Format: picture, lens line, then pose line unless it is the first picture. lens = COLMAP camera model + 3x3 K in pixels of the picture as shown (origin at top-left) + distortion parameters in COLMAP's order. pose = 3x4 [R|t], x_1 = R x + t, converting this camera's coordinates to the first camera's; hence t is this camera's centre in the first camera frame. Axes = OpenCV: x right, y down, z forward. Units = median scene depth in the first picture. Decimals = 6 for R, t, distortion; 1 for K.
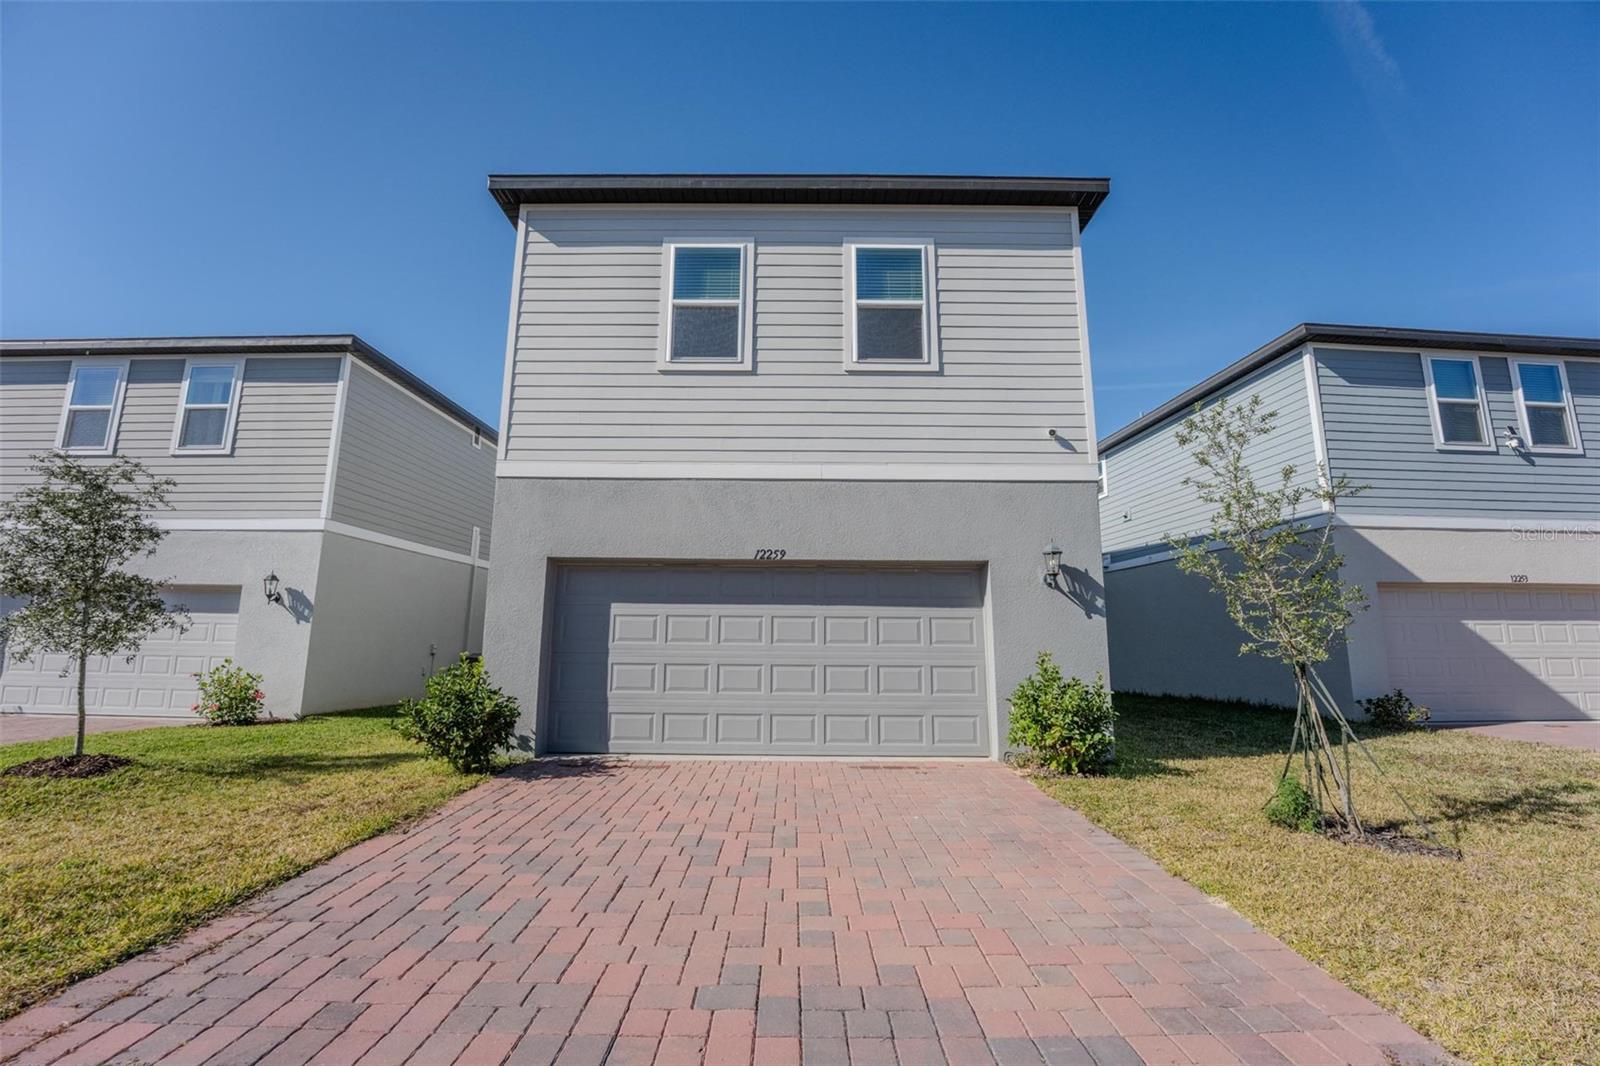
lens RADIAL K [[647.7, 0, 800.0], [0, 647.7, 533.0], [0, 0, 1]] dist [-0.030600, 0.003736]
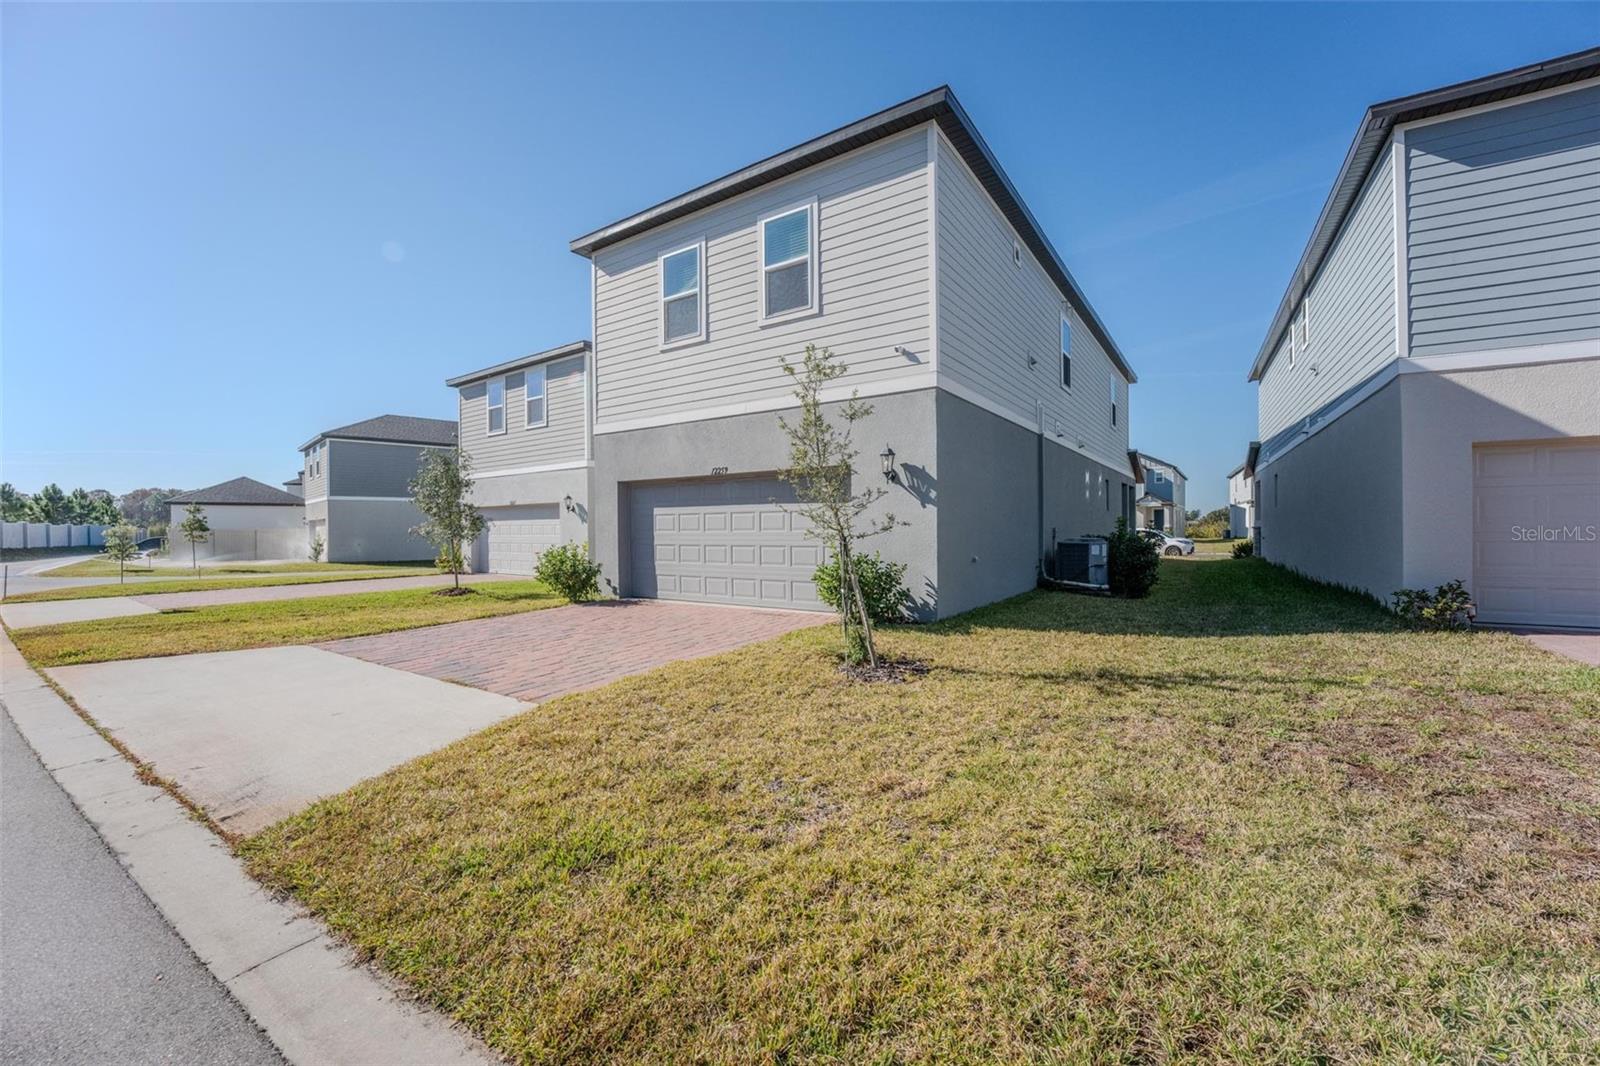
lens RADIAL K [[647.7, 0, 800.0], [0, 647.7, 533.0], [0, 0, 1]] dist [-0.030600, 0.003736]
pose [[0.823833, -0.011244, -0.566721, 0.859146], [0.110090, 0.983939, 0.140515, -0.013116], [0.556039, -0.178151, 0.811839, -0.096955]]
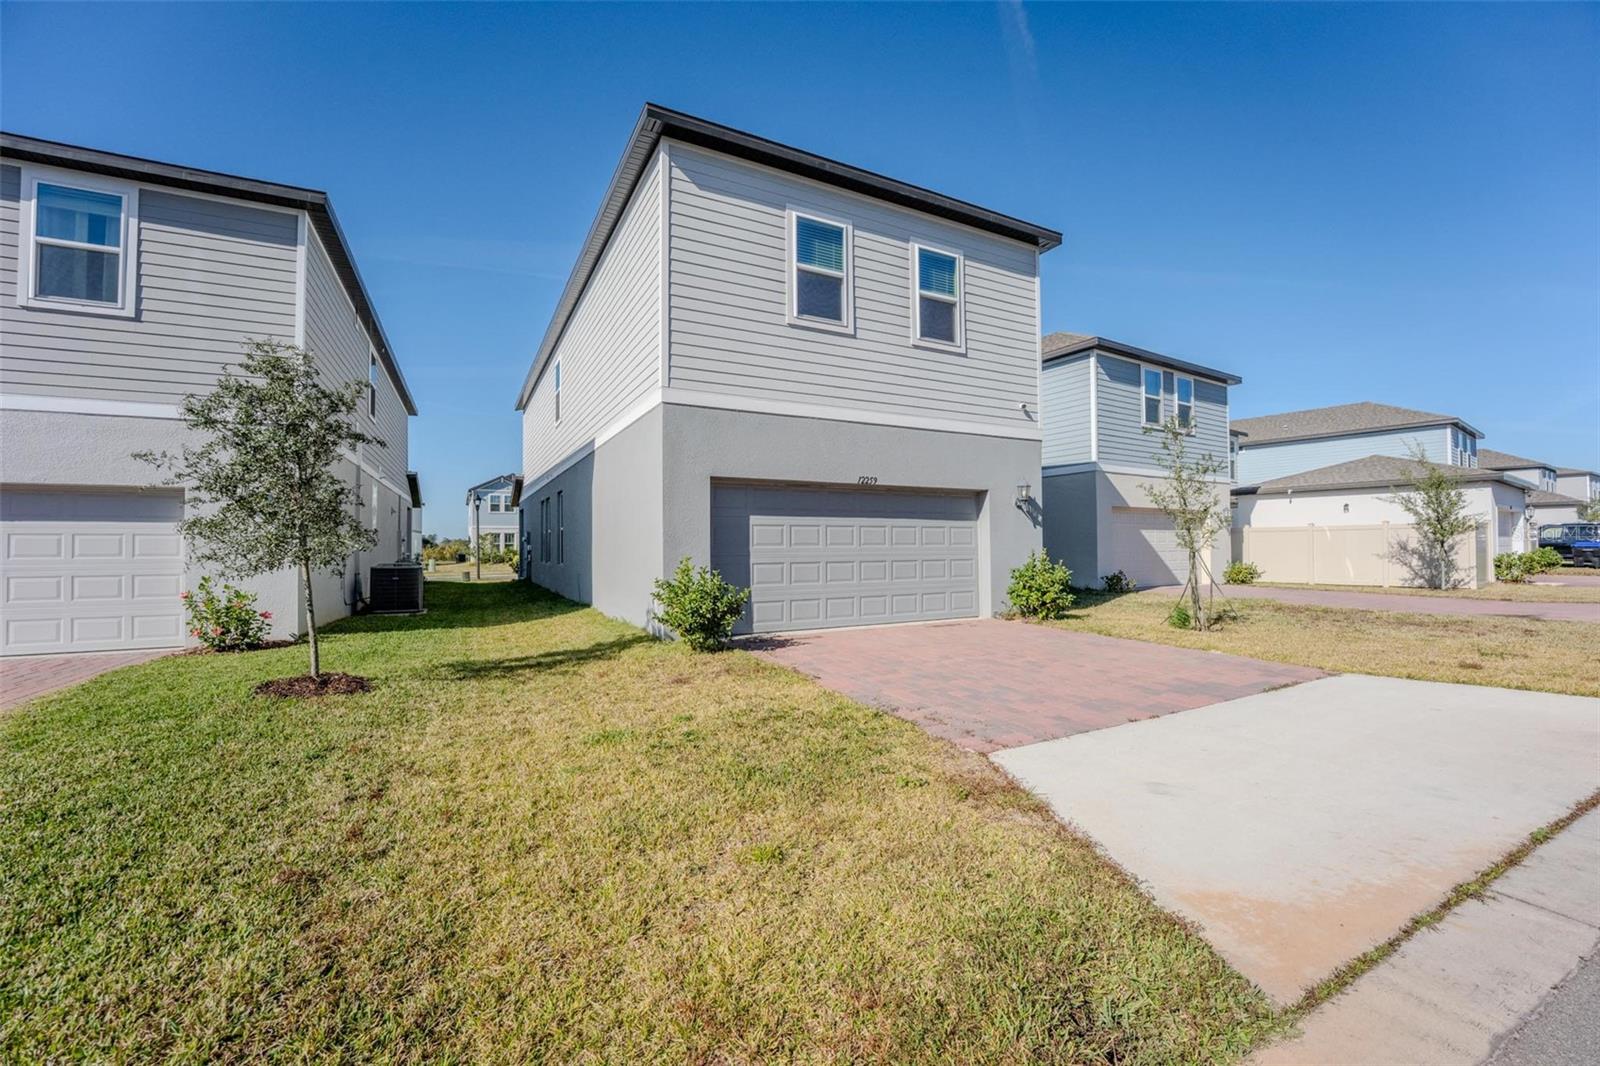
lens RADIAL K [[647.7, 0, 800.0], [0, 647.7, 533.0], [0, 0, 1]] dist [-0.030600, 0.003736]
pose [[0.882186, -0.003939, 0.470885, -0.747075], [-0.064837, 0.989425, 0.129747, -0.022382], [-0.466417, -0.144992, 0.872601, -0.113212]]
